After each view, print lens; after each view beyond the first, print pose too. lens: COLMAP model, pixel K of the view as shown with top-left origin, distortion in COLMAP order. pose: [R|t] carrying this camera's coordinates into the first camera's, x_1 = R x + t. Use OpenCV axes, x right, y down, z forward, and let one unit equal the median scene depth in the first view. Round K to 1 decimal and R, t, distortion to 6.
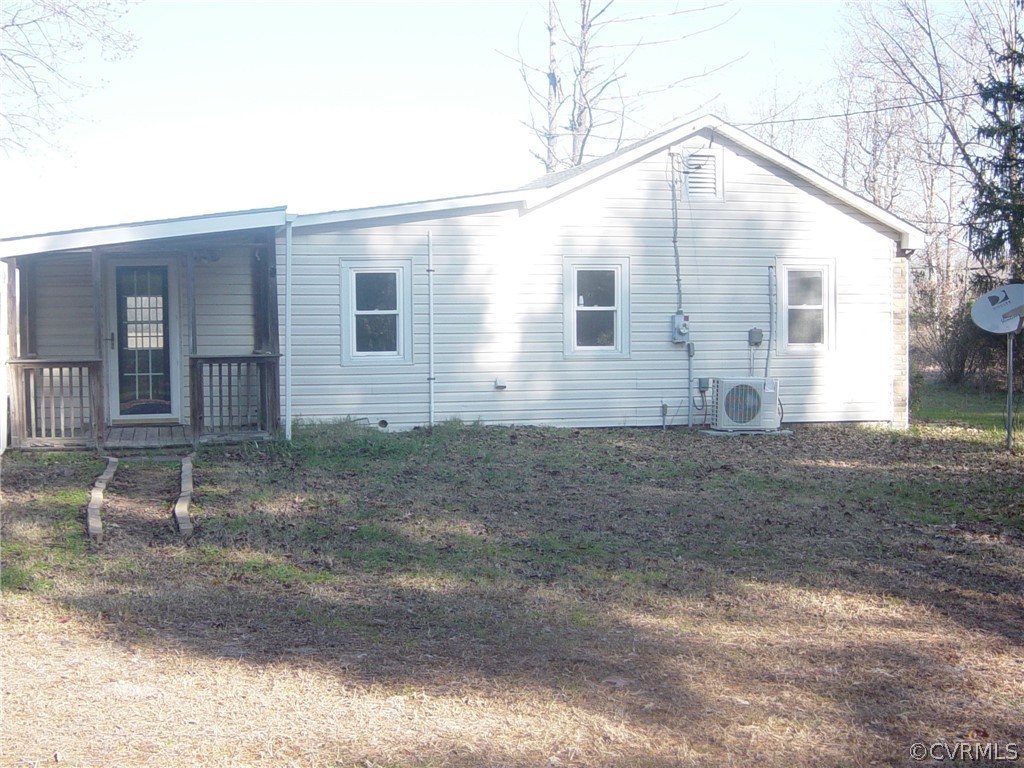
lens RADIAL K [[1444.5, 0, 513.5], [0, 1444.5, 384.2], [0, 0, 1]] dist [-0.102914, 0.000000]
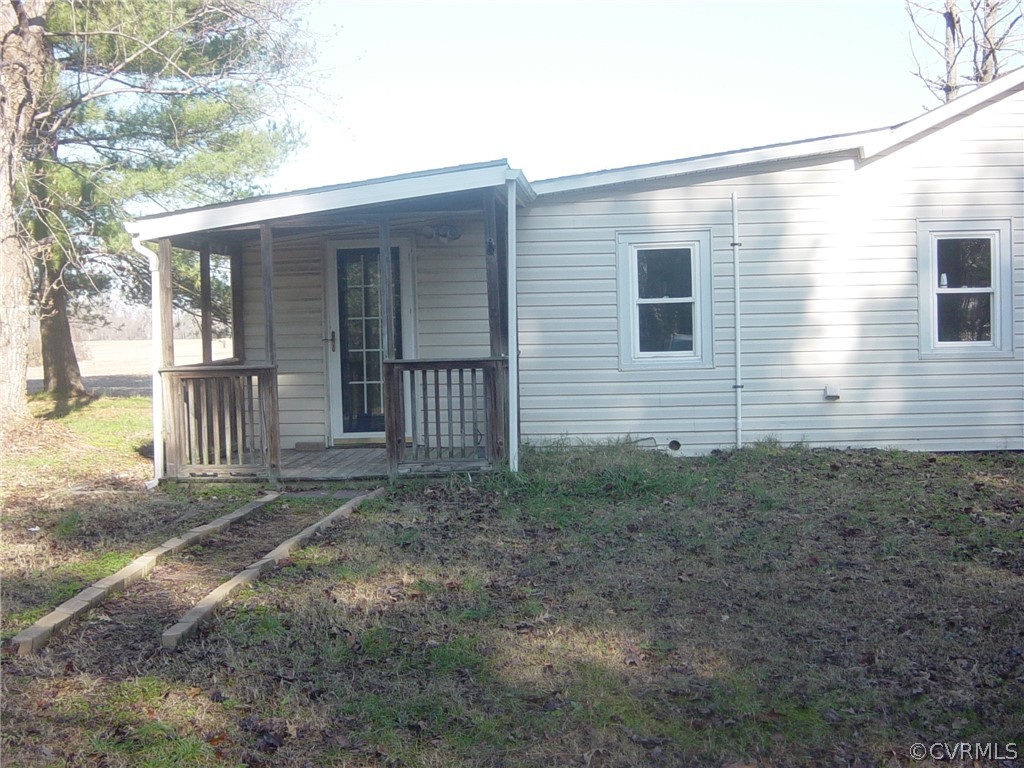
lens RADIAL K [[1444.5, 0, 509.7], [0, 1444.5, 382.8], [0, 0, 1]] dist [-0.102914, 0.000000]
pose [[0.951697, -0.003015, -0.307023, 0.062093], [0.003332, 0.999994, 0.000509, -0.006496], [0.307020, -0.001507, 0.951702, 0.241111]]
